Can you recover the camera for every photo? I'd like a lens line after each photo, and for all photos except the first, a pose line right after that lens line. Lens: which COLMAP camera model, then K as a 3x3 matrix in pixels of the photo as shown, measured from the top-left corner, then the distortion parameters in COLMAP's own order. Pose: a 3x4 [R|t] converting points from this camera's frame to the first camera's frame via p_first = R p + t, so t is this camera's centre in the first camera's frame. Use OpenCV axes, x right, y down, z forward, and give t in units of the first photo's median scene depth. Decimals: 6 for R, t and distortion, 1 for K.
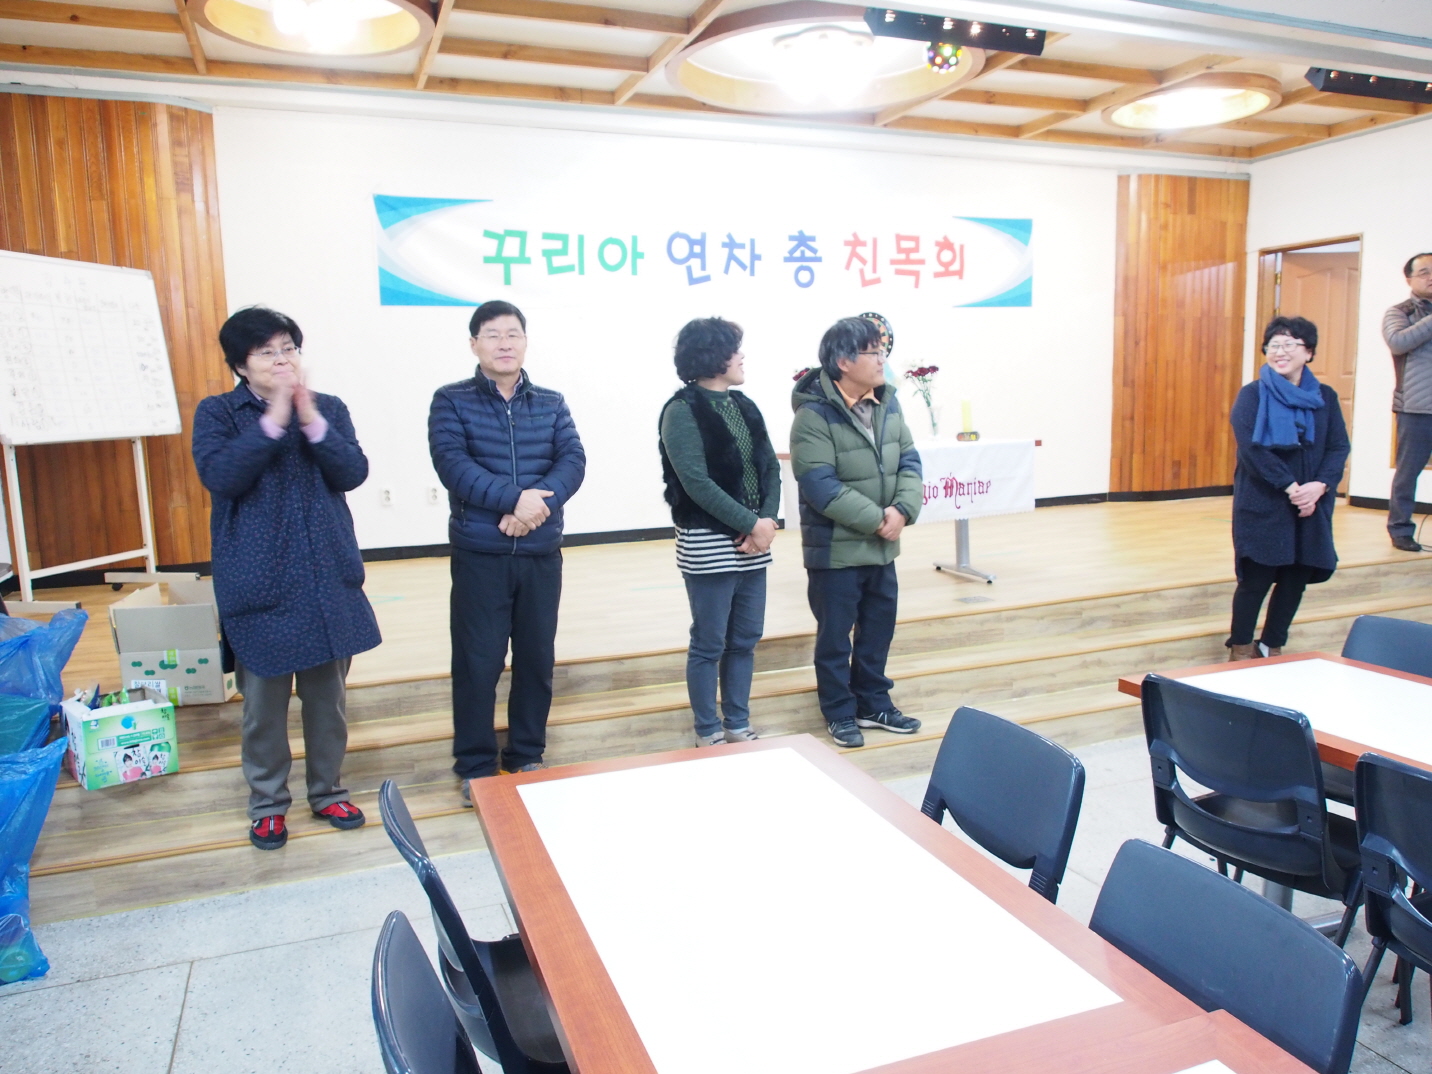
lens RADIAL K [[1066.4, 0, 717.8], [0, 1066.4, 532.1], [0, 0, 1]] dist [-0.042491, -0.001108]
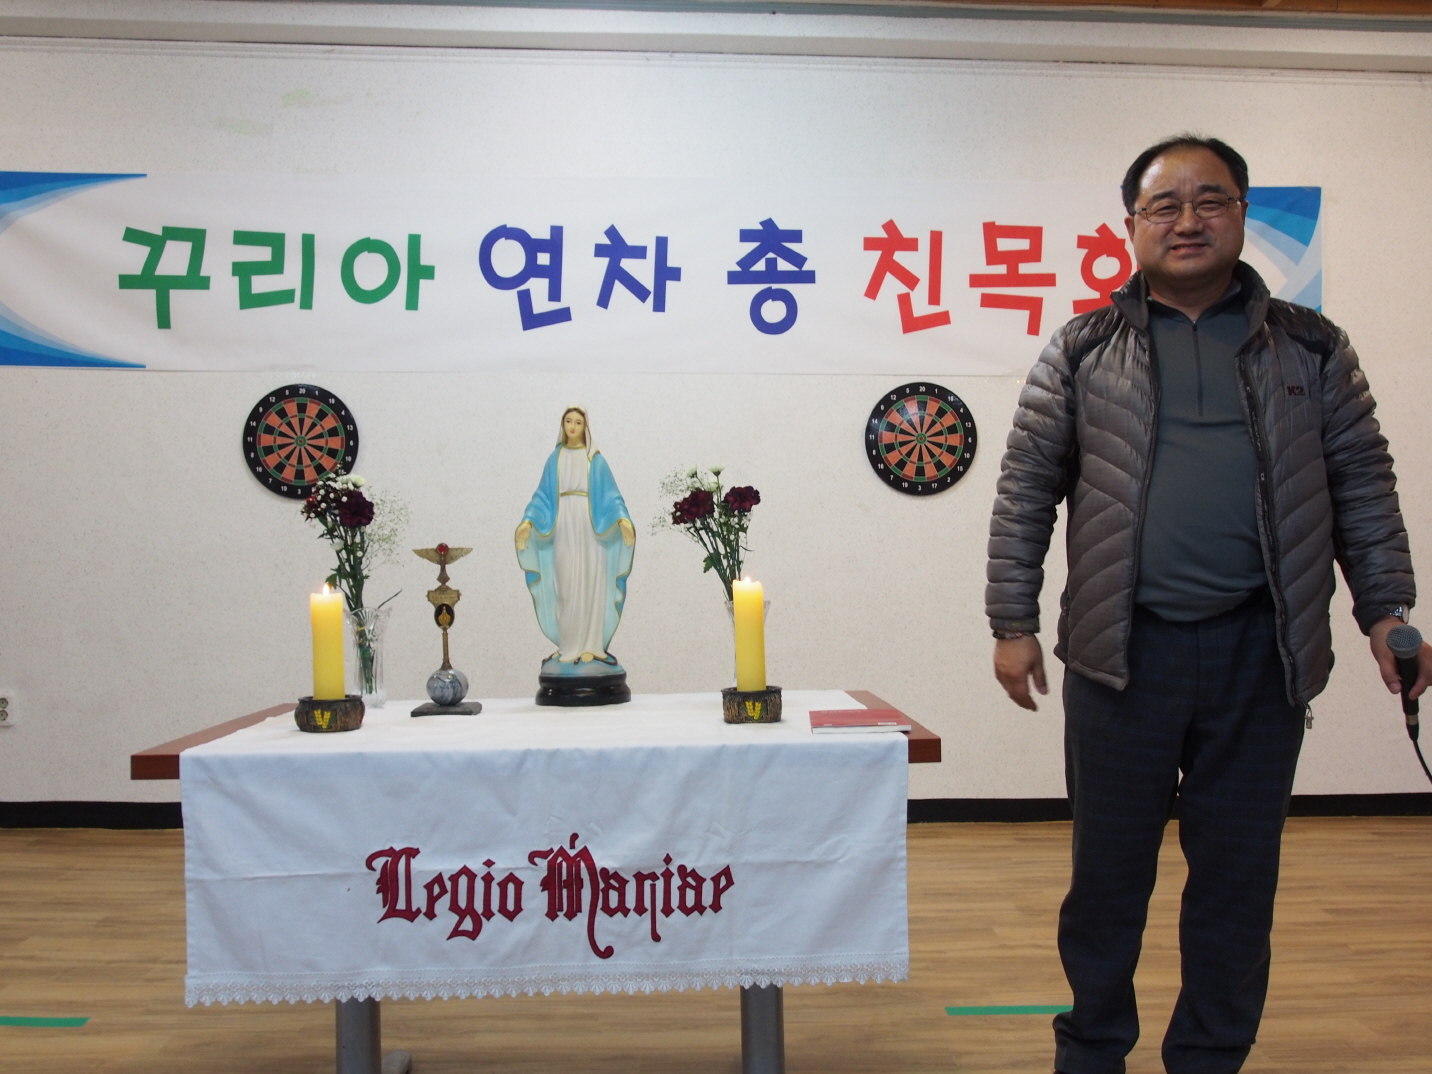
lens RADIAL K [[1288.4, 0, 717.3], [0, 1288.4, 539.9], [0, 0, 1]] dist [-0.019731, -0.018735]
pose [[0.947527, 0.032084, -0.318060, 0.255627], [-0.071383, 0.991063, -0.112684, -0.069272], [0.311602, 0.129475, 0.941350, 0.459695]]
